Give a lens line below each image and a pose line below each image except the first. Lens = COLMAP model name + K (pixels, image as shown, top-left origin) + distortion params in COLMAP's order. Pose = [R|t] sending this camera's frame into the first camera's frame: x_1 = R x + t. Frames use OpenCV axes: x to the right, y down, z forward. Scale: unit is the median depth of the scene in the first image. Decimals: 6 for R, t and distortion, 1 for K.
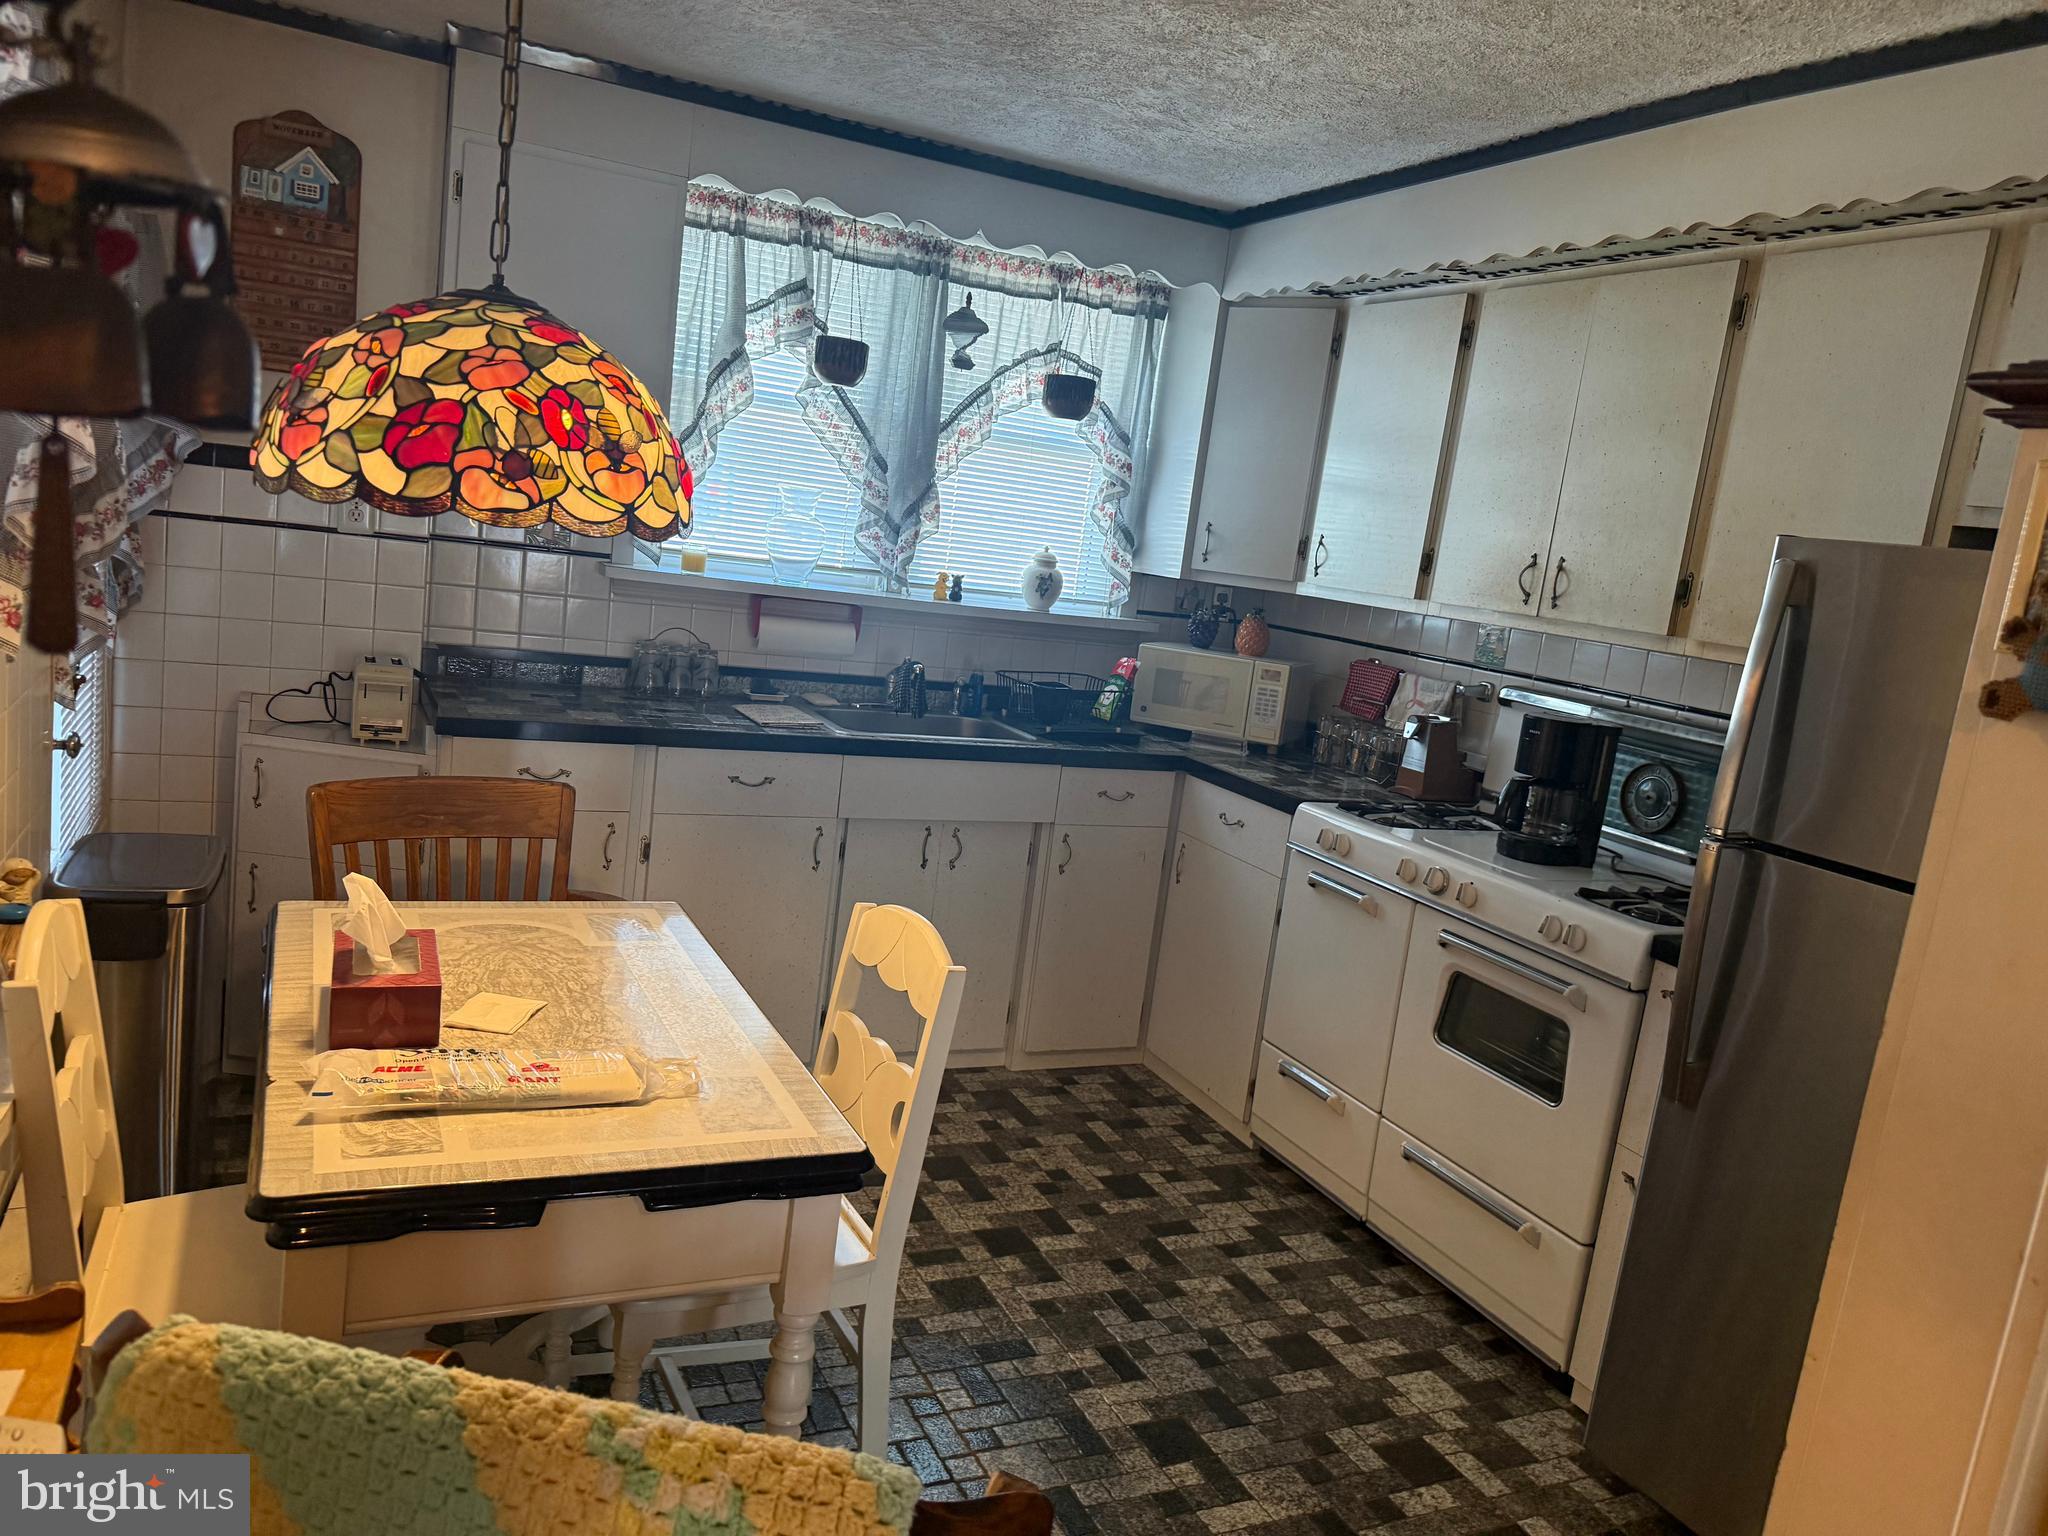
lens RADIAL K [[1454.1, 0, 1024.0], [0, 1454.1, 768.0], [0, 0, 1]] dist [0.007190, 0.000736]
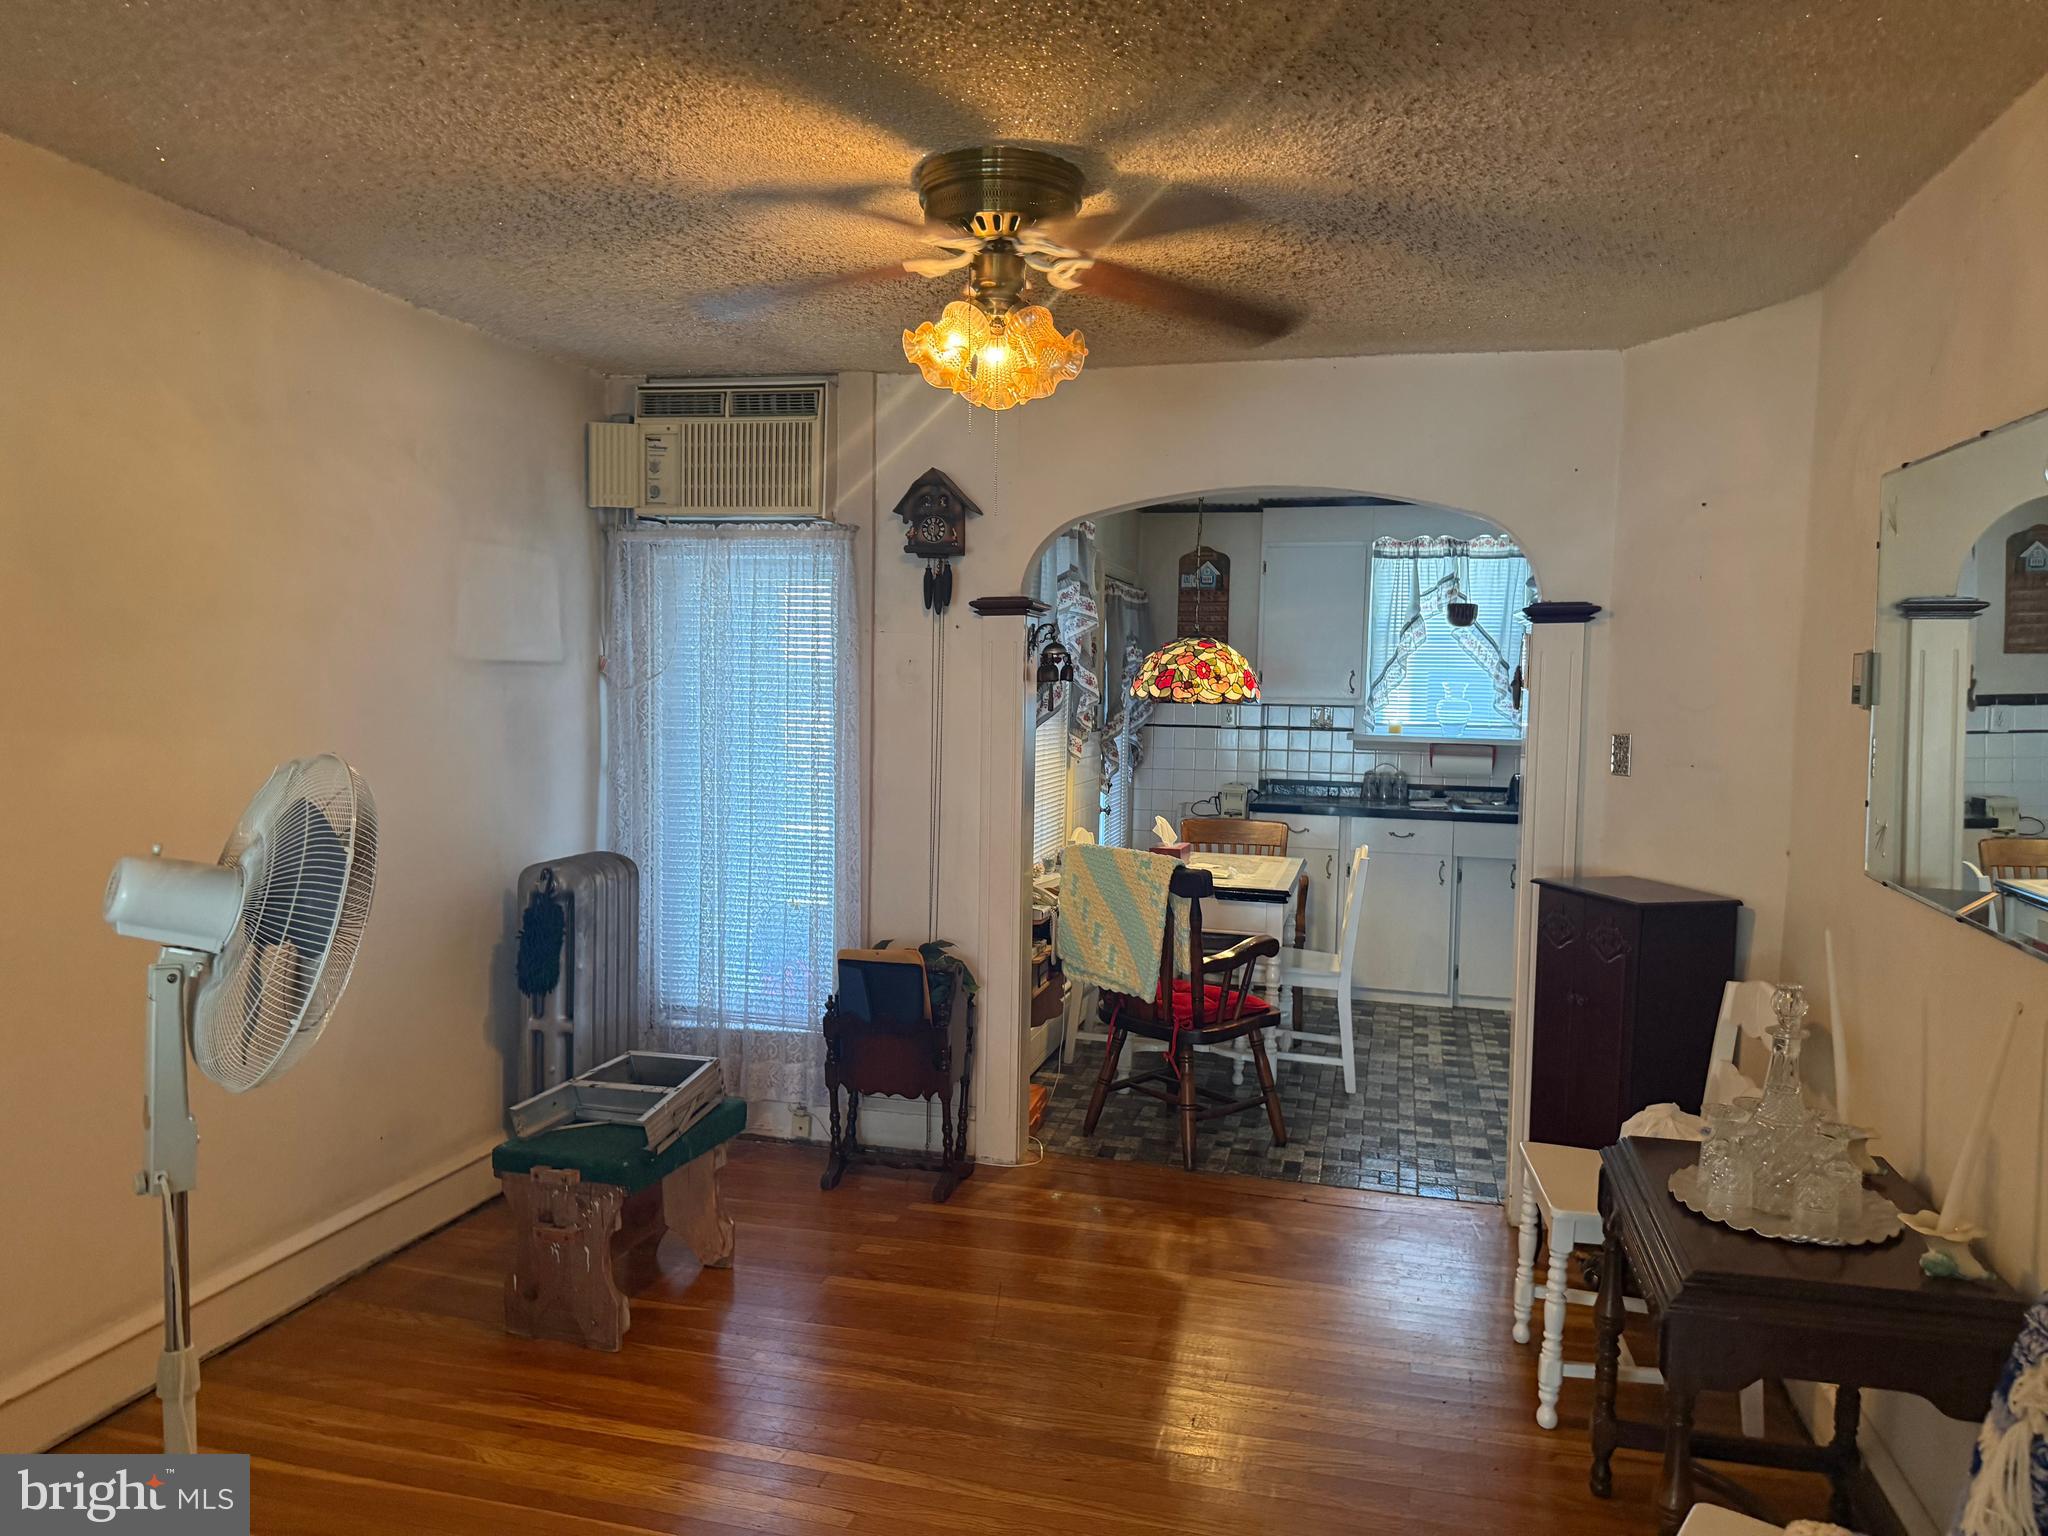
lens RADIAL K [[1454.1, 0, 1024.0], [0, 1454.1, 768.0], [0, 0, 1]] dist [0.007190, 0.000736]
pose [[0.762123, -0.075194, -0.643051, 0.720754], [-0.027873, 0.988501, -0.148622, 0.236247], [0.646832, 0.131192, 0.751264, -0.841697]]
